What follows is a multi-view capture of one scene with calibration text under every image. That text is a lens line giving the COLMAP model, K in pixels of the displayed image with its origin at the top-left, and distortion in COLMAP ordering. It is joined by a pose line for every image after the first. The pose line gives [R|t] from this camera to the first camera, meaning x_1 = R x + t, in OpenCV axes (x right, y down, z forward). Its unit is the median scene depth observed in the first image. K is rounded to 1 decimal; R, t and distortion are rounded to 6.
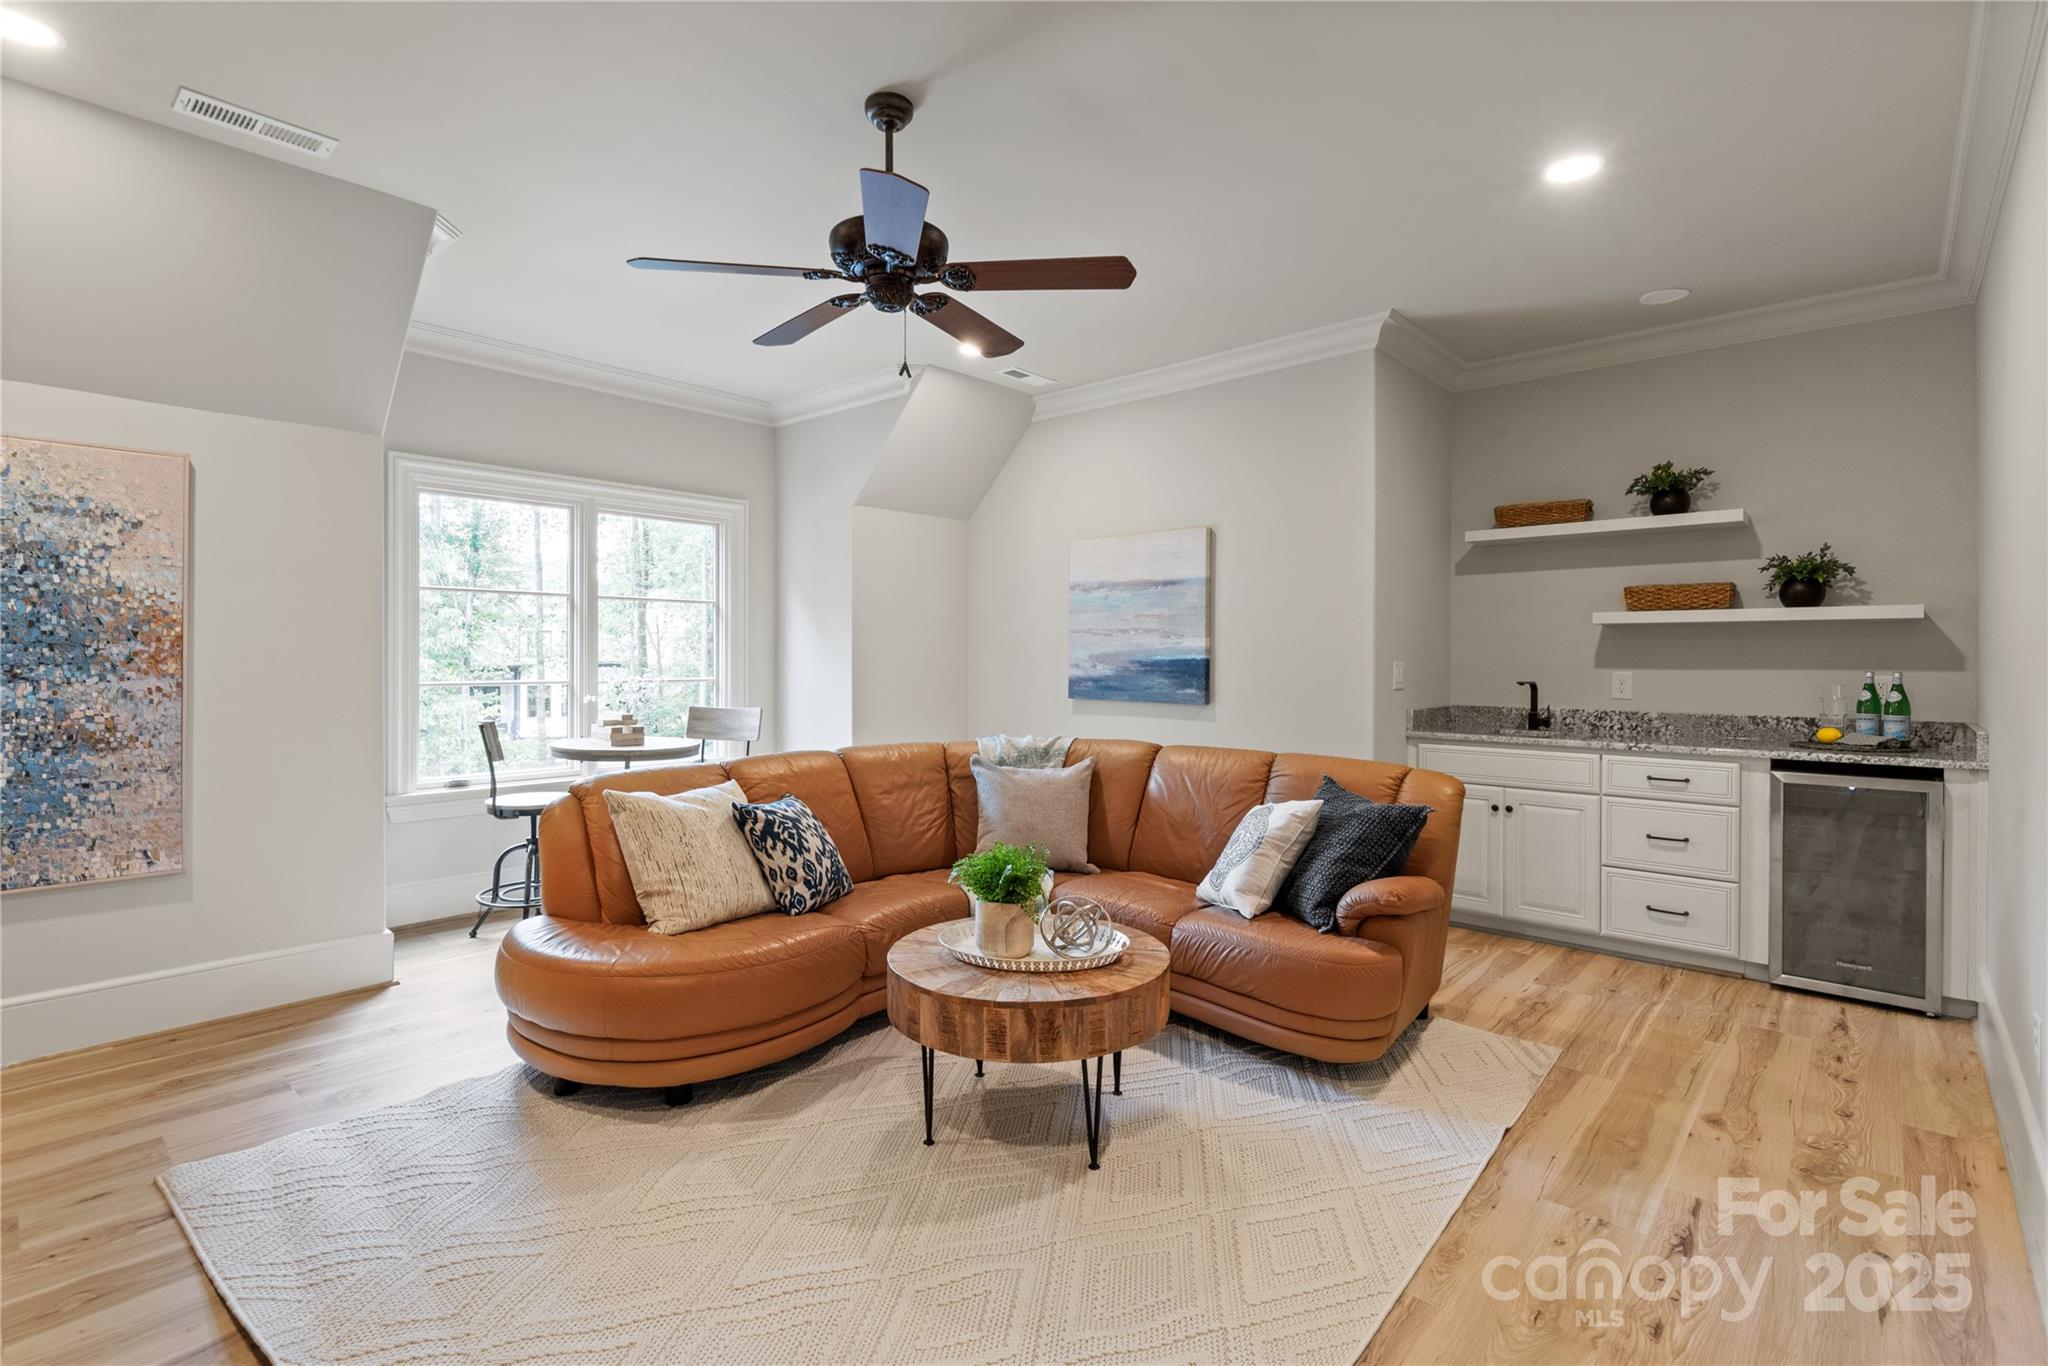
lens RADIAL K [[936.9, 0, 1020.1], [0, 936.9, 657.3], [0, 0, 1]] dist [-0.000578, -0.000003]
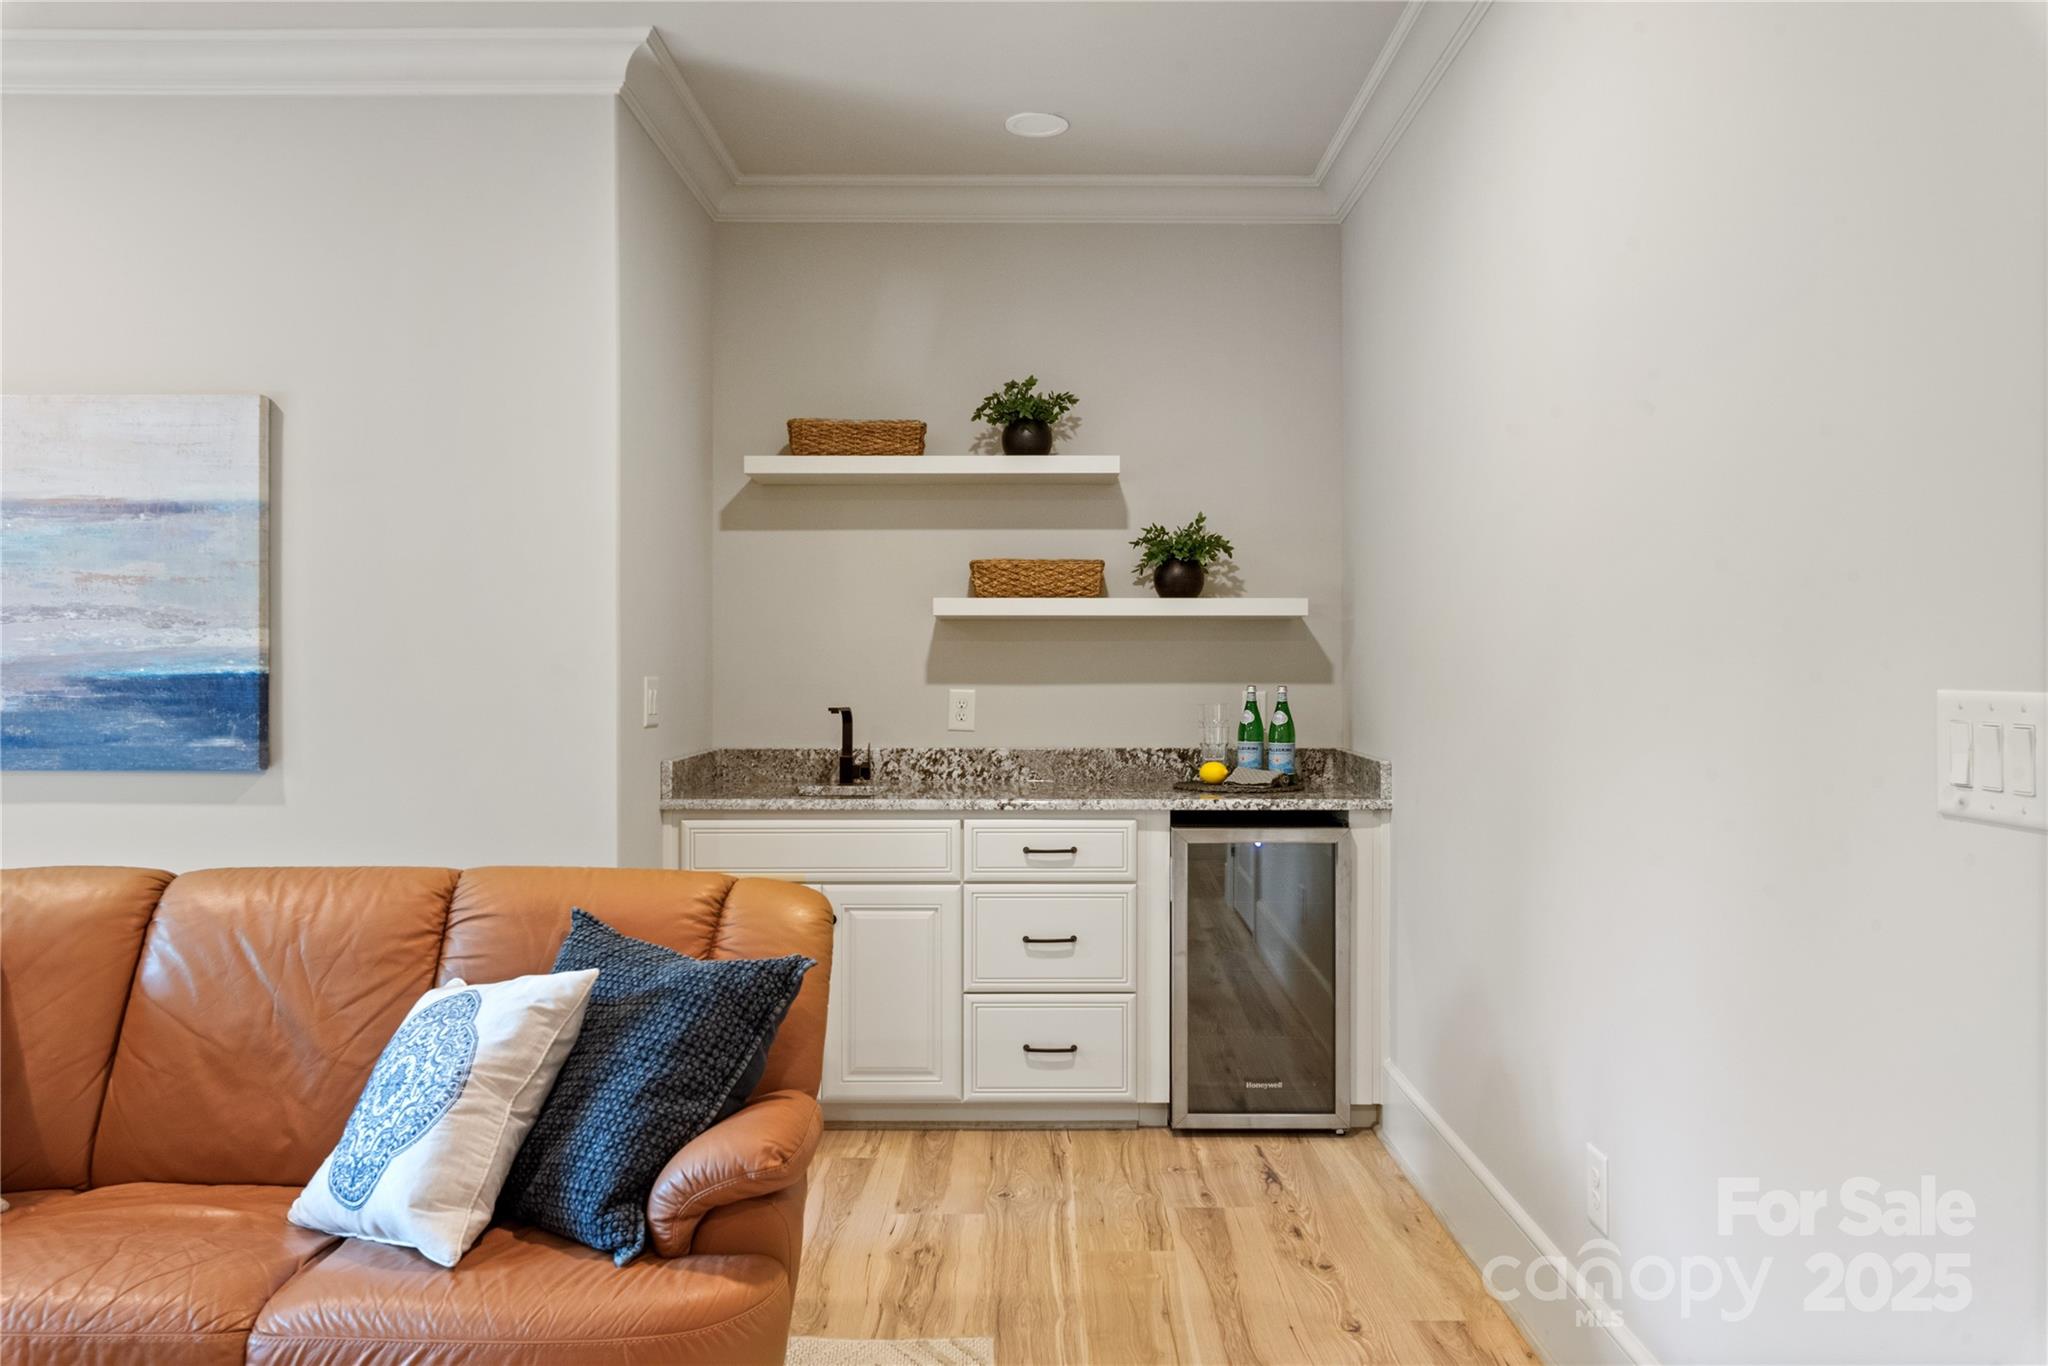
lens RADIAL K [[1431.9, 0, 1030.5], [0, 1431.9, 671.8], [0, 0, 1]] dist [-0.000082, -0.000007]
pose [[0.736684, -0.005233, 0.676217, -0.005776], [0.002754, 0.999985, 0.004738, -0.001633], [-0.676232, -0.001628, 0.736687, 0.260831]]
